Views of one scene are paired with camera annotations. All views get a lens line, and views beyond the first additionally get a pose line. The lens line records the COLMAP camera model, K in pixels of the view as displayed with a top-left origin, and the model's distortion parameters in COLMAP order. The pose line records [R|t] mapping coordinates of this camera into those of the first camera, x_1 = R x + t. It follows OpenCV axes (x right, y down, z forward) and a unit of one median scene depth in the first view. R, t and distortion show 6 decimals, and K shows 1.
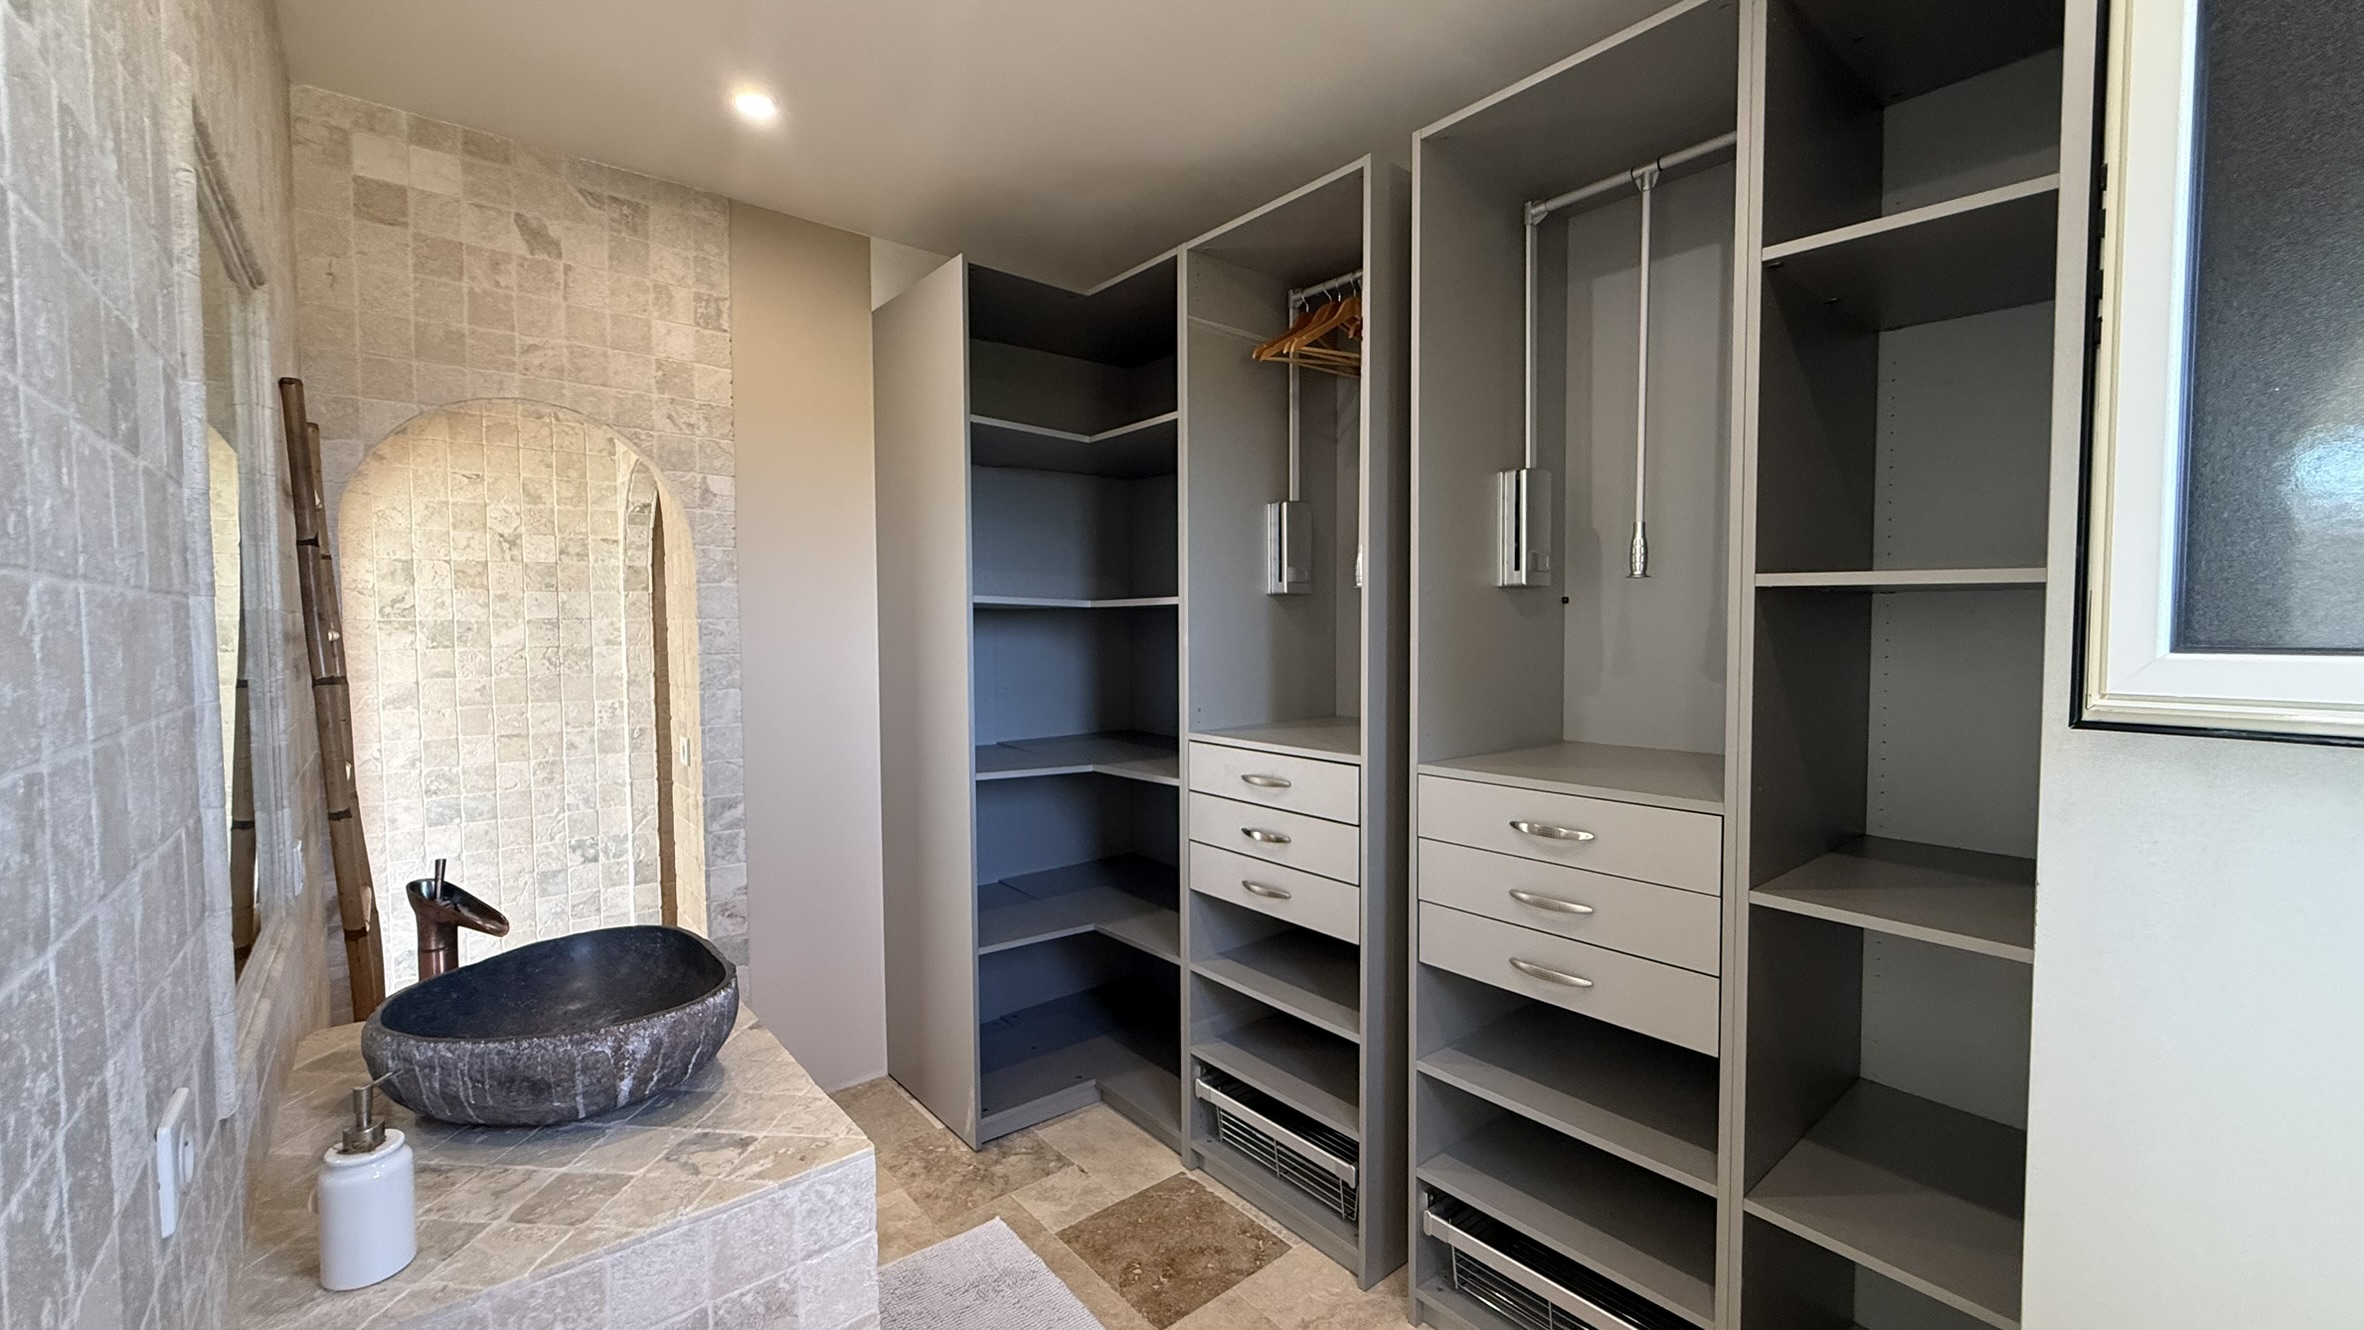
lens RADIAL K [[938.7, 0, 1181.3], [0, 938.7, 666.5], [0, 0, 1]] dist [-0.000872, 0.000231]
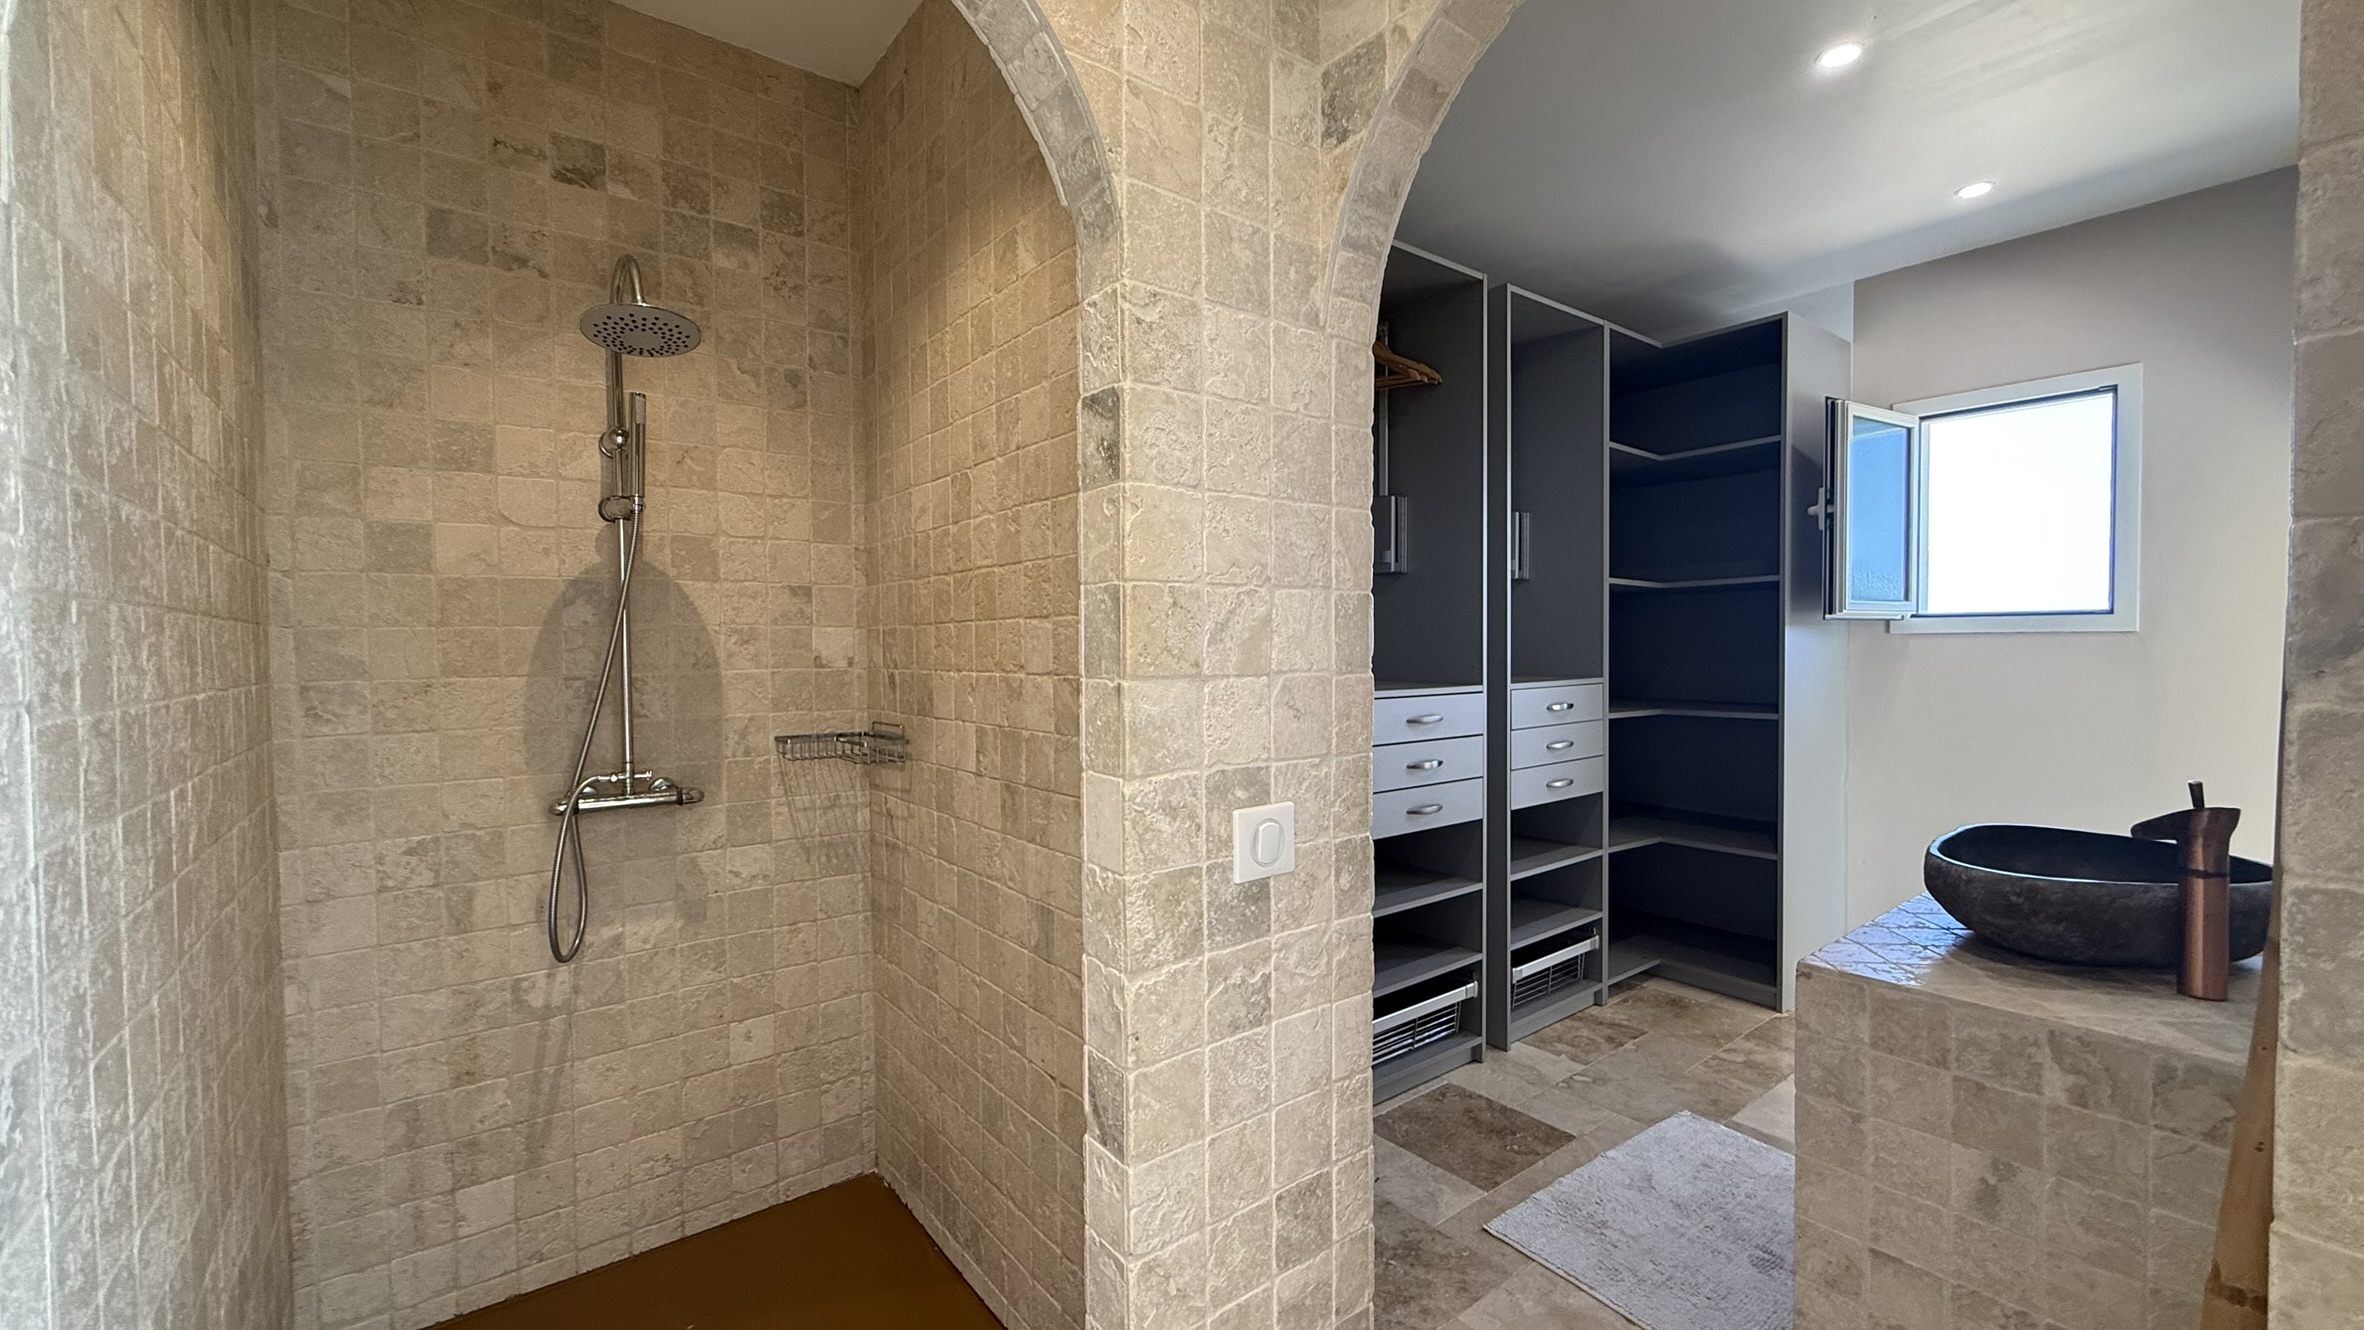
lens RADIAL K [[938.7, 0, 1180.6], [0, 938.7, 662.0], [0, 0, 1]] dist [-0.000872, 0.000231]
pose [[0.037308, -0.021432, 0.999074, -1.272485], [0.049890, 0.998563, 0.019558, 0.008358], [-0.998058, 0.049114, 0.038324, 1.419558]]
